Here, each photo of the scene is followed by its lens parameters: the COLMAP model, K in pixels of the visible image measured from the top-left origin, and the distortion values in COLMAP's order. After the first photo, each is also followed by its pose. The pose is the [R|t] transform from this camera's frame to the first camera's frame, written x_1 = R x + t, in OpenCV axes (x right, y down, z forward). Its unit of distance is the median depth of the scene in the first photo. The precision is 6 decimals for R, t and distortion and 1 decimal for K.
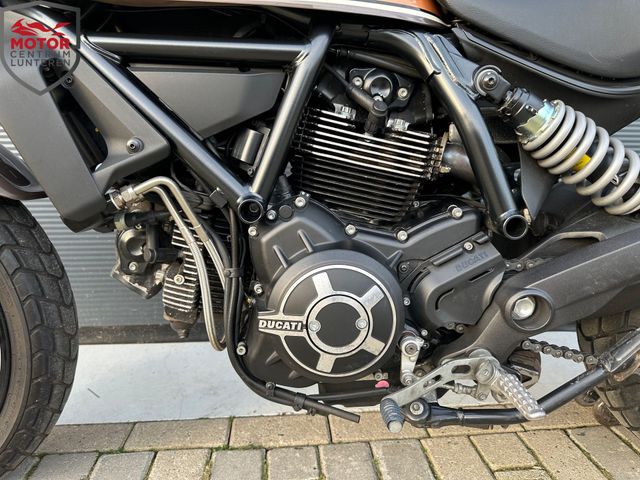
lens RADIAL K [[451.3, 0, 320.0], [0, 451.3, 240.0], [0, 0, 1]] dist [0.031739, -0.052068]
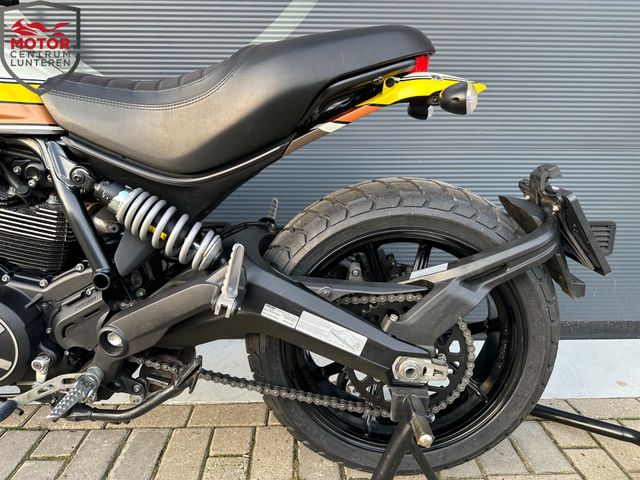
lens RADIAL K [[451.3, 0, 320.0], [0, 451.3, 240.0], [0, 0, 1]] dist [0.031739, -0.052068]
pose [[0.997598, 0.014949, -0.067638, 1.125785], [-0.012859, 0.999430, 0.031221, -0.196522], [0.068067, -0.030277, 0.997221, -0.316888]]
